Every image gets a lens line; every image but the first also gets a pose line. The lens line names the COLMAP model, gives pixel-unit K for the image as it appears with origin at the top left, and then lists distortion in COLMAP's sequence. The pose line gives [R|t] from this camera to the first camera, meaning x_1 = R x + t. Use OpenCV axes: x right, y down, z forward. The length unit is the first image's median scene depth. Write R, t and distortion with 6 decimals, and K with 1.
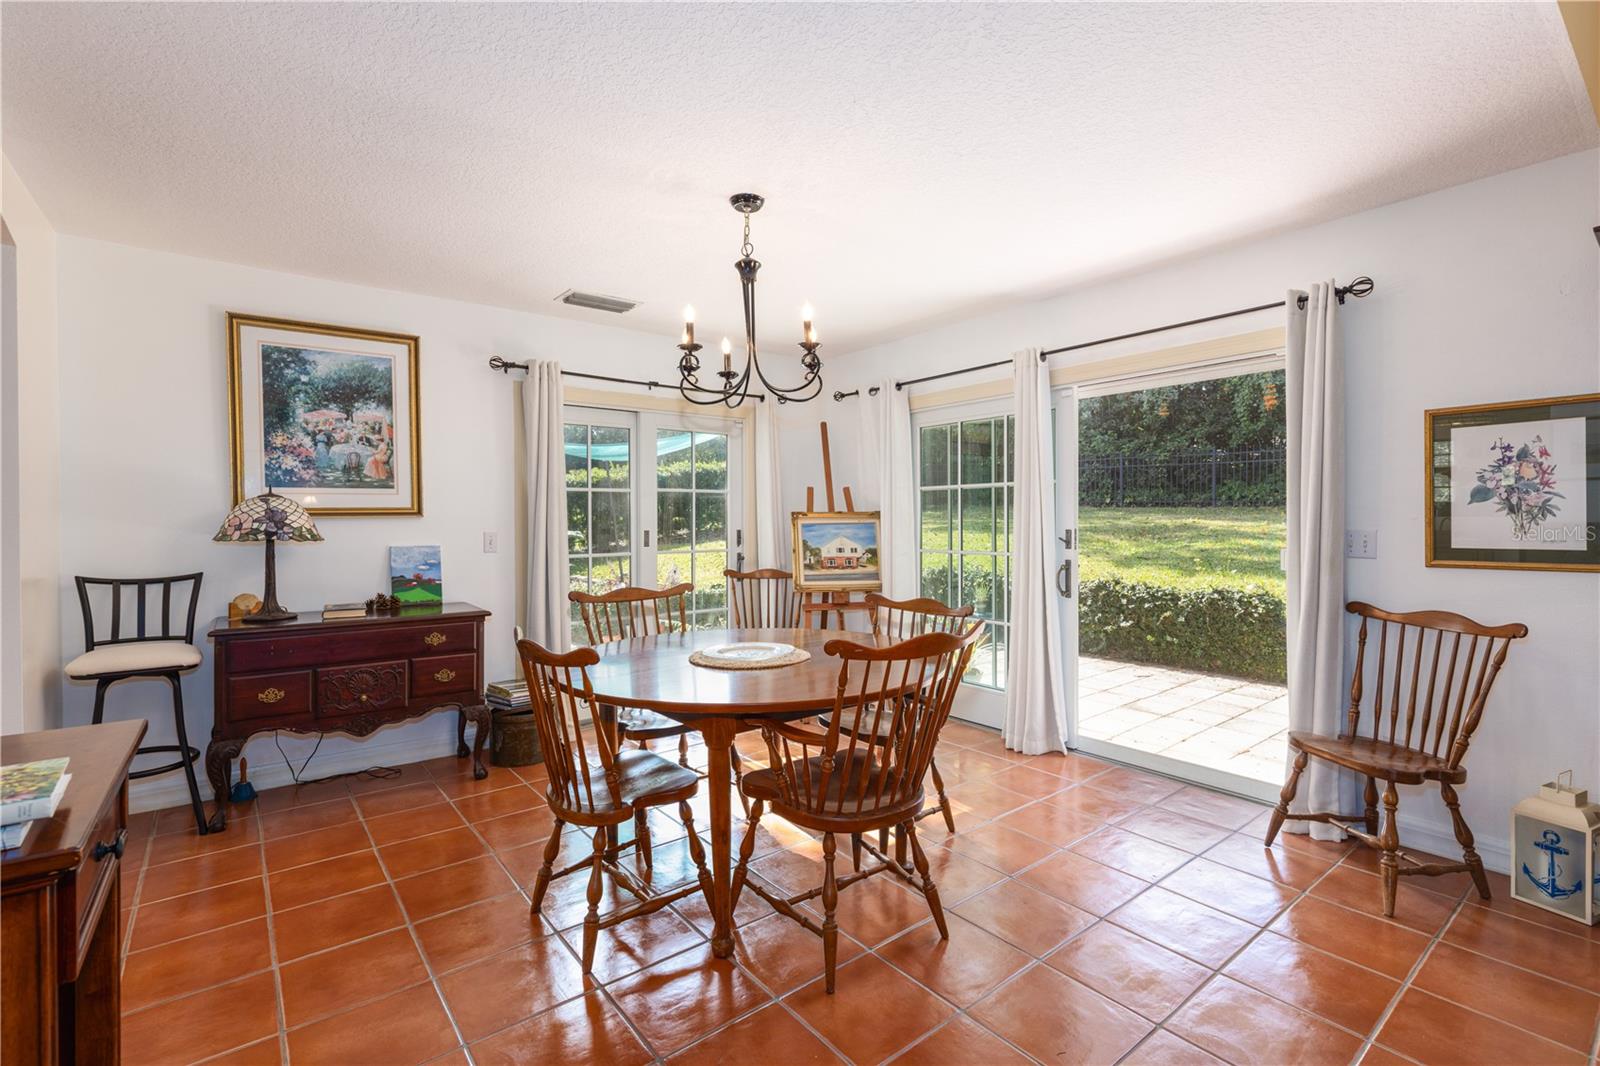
lens RADIAL K [[717.7, 0, 797.1], [0, 717.7, 532.4], [0, 0, 1]] dist [0.013700, -0.005589]
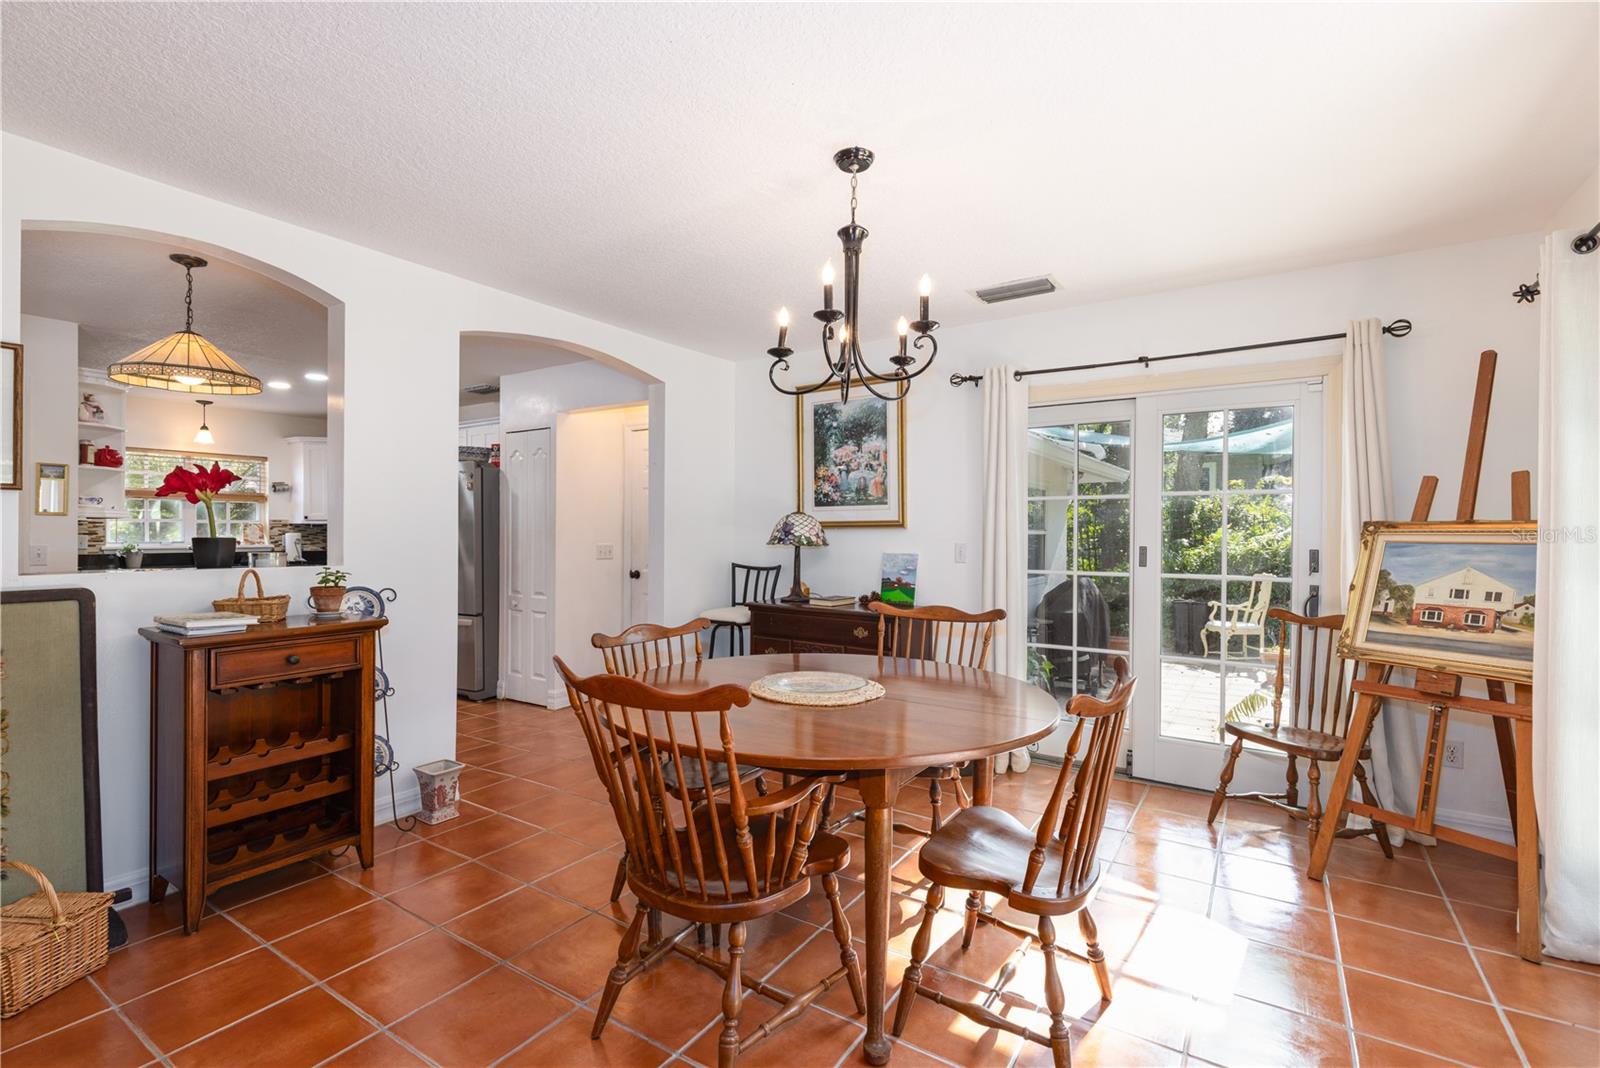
lens RADIAL K [[717.7, 0, 797.1], [0, 717.7, 533.4], [0, 0, 1]] dist [0.013700, -0.005589]
pose [[0.313908, 0.008224, -0.949418, 0.525017], [-0.023295, 0.999728, 0.000958, -0.010598], [0.949168, 0.021816, 0.314014, 0.489198]]
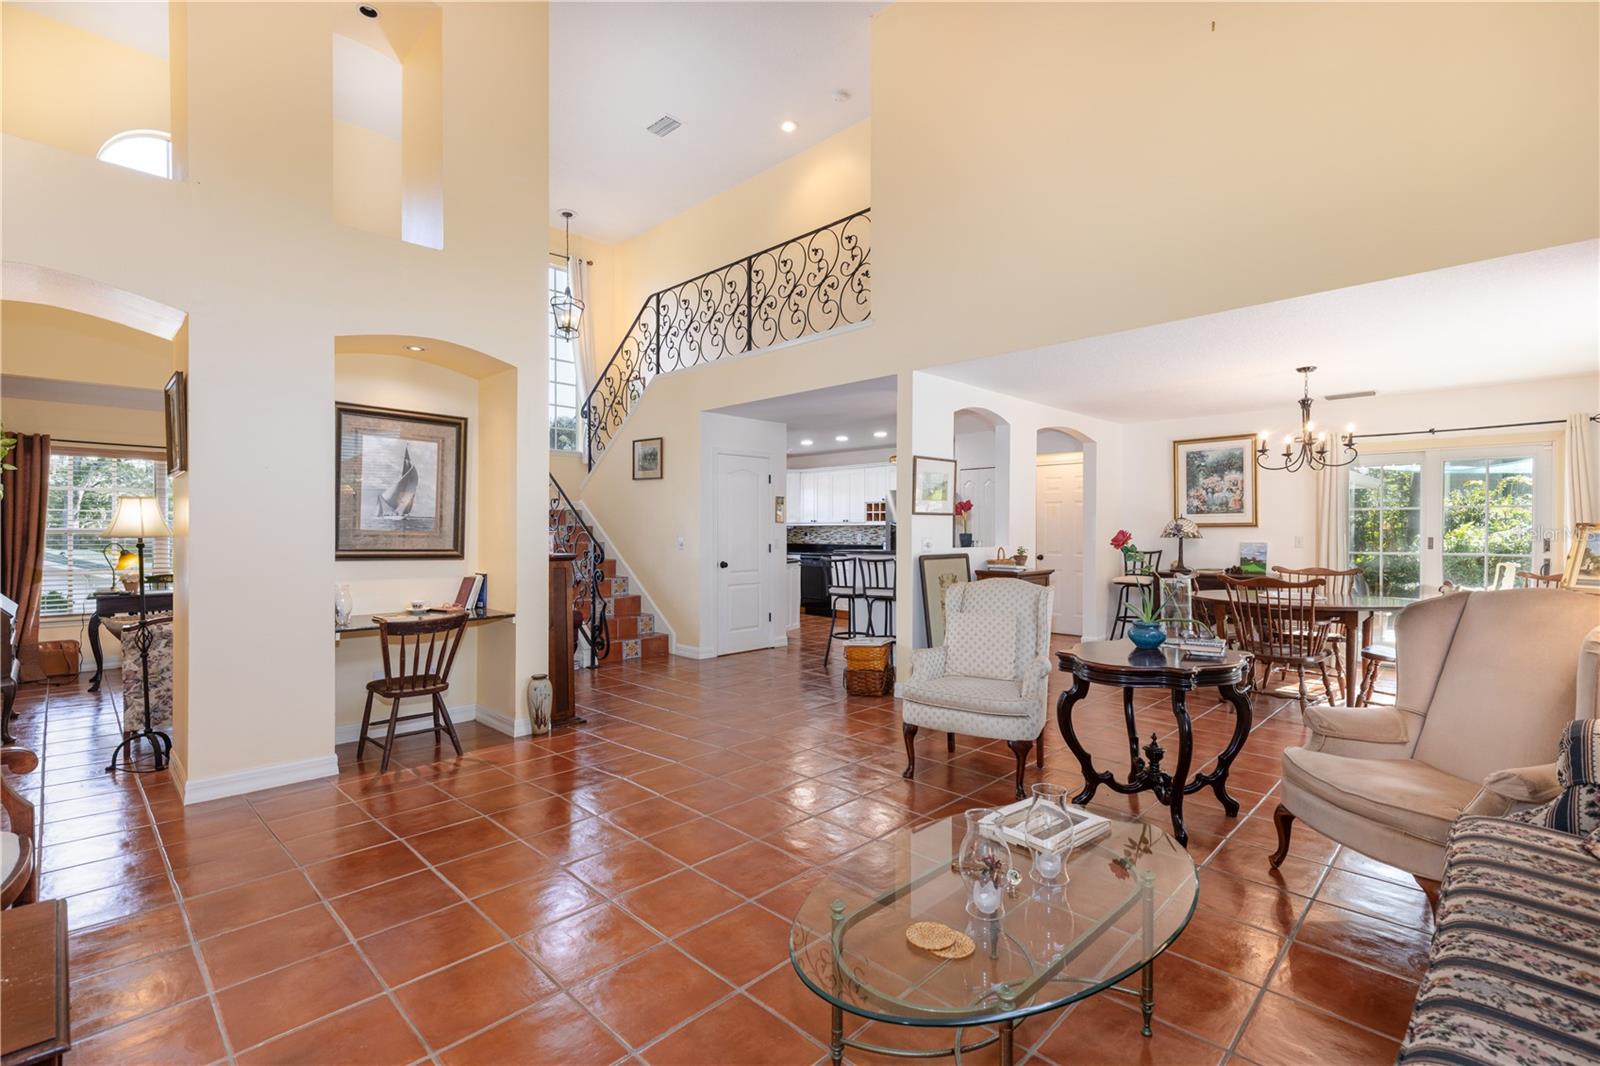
lens RADIAL K [[723.2, 0, 800.0], [0, 723.2, 533.0], [0, 0, 1]] dist [0.007518, -0.001176]
pose [[0.128057, 0.009753, -0.991719, 1.252144], [-0.018527, 0.999801, 0.007441, 0.001635], [0.991594, 0.017421, 0.128212, -0.453431]]
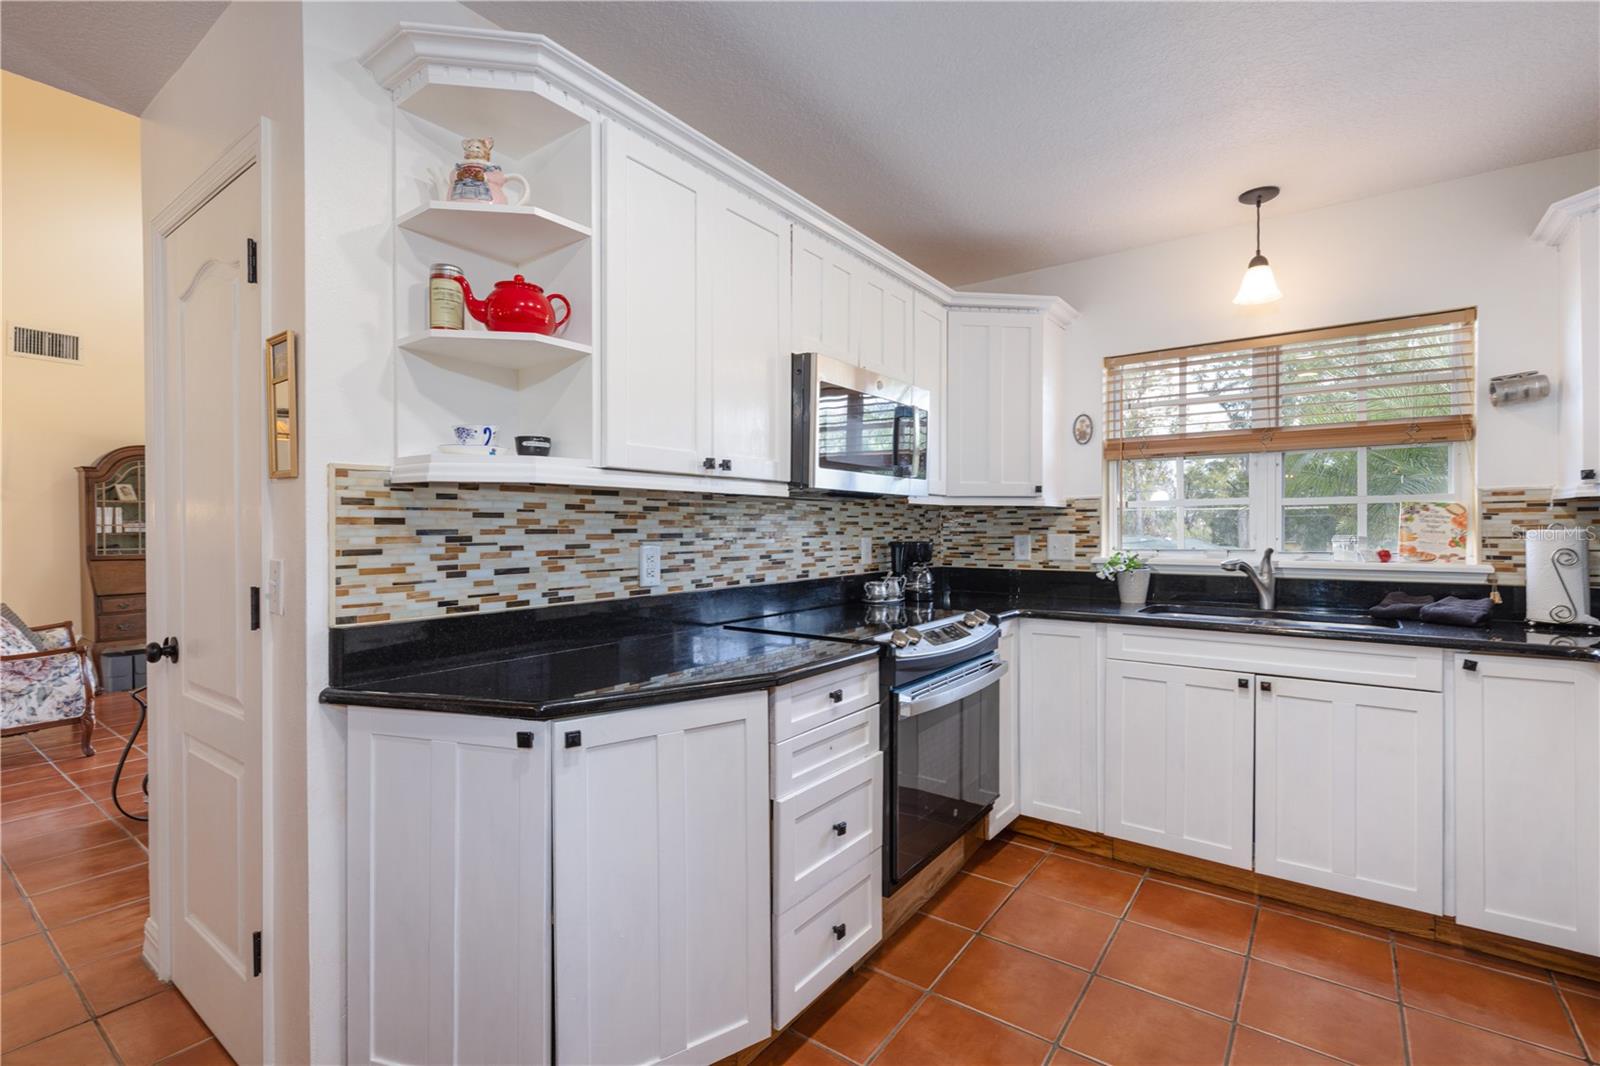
lens RADIAL K [[723.2, 0, 800.0], [0, 723.2, 533.0], [0, 0, 1]] dist [0.007518, -0.001176]
pose [[-0.964697, 0.008111, -0.263238, -1.037989], [0.001834, 0.999708, 0.024082, 0.010210], [0.263357, 0.022749, -0.964430, 0.217595]]
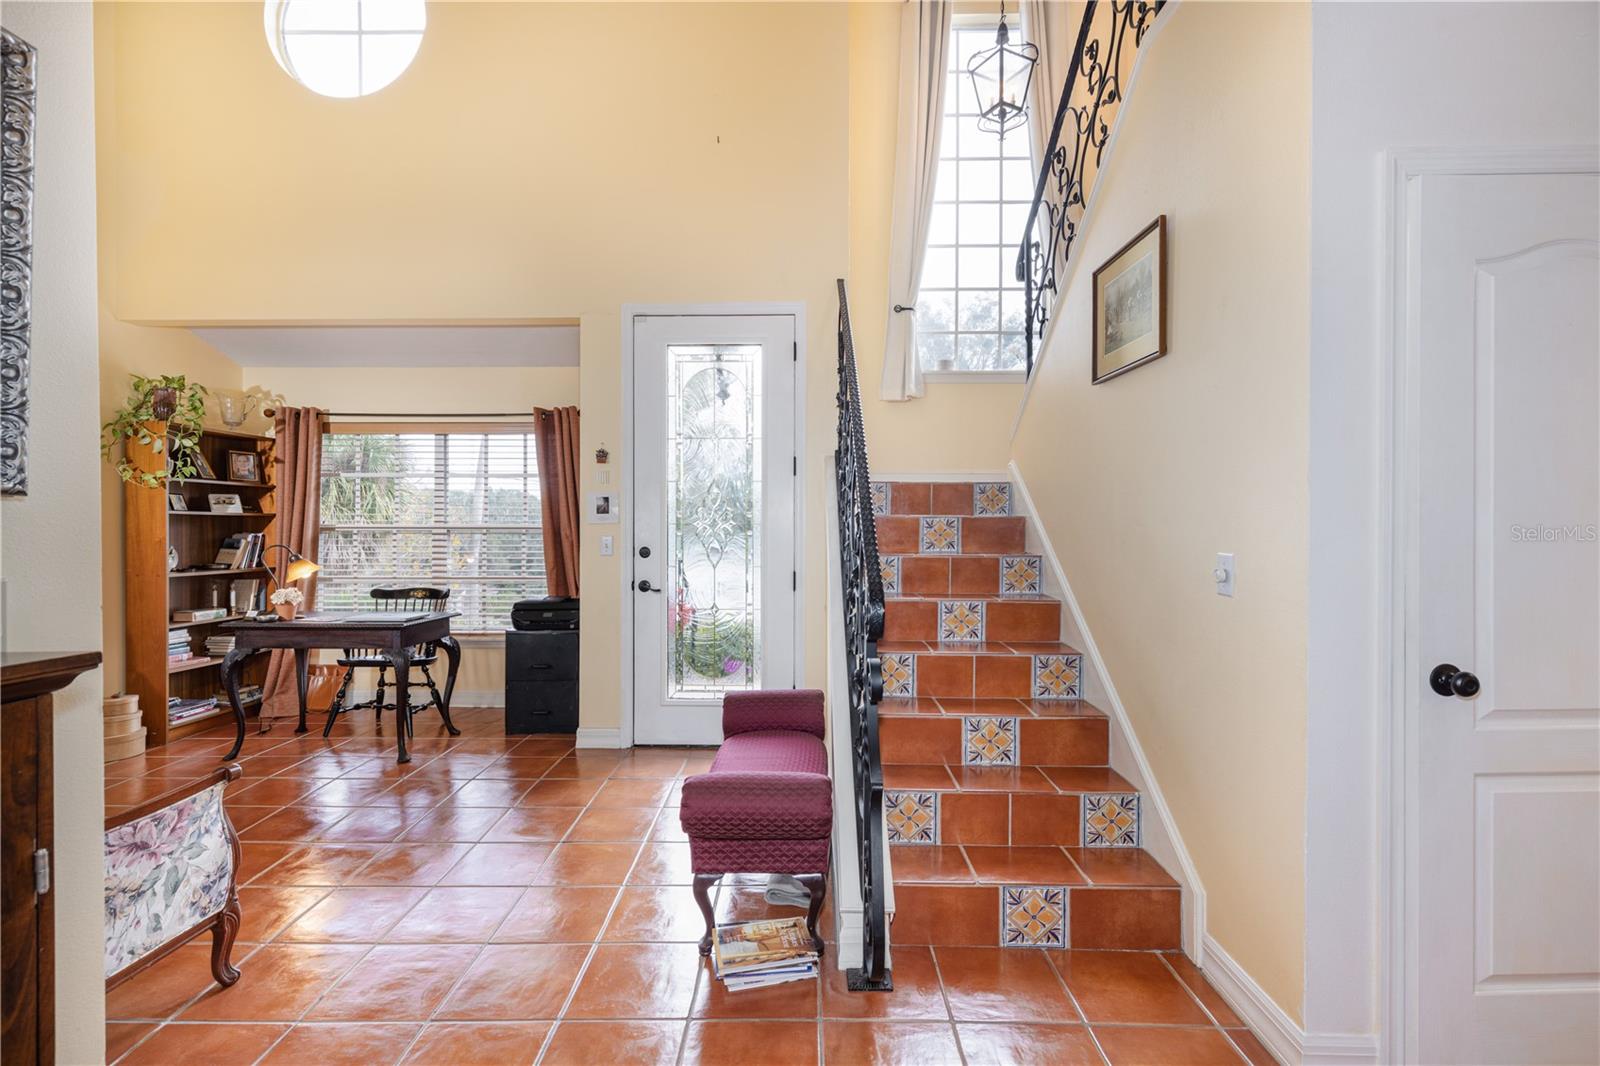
lens RADIAL K [[717.7, 0, 797.1], [0, 717.7, 532.4], [0, 0, 1]] dist [0.013700, -0.005589]
pose [[-0.627740, 0.009238, -0.778368, -0.149648], [-0.010053, 0.999750, 0.019973, 0.013439], [0.778358, 0.020363, -0.627491, -0.435999]]
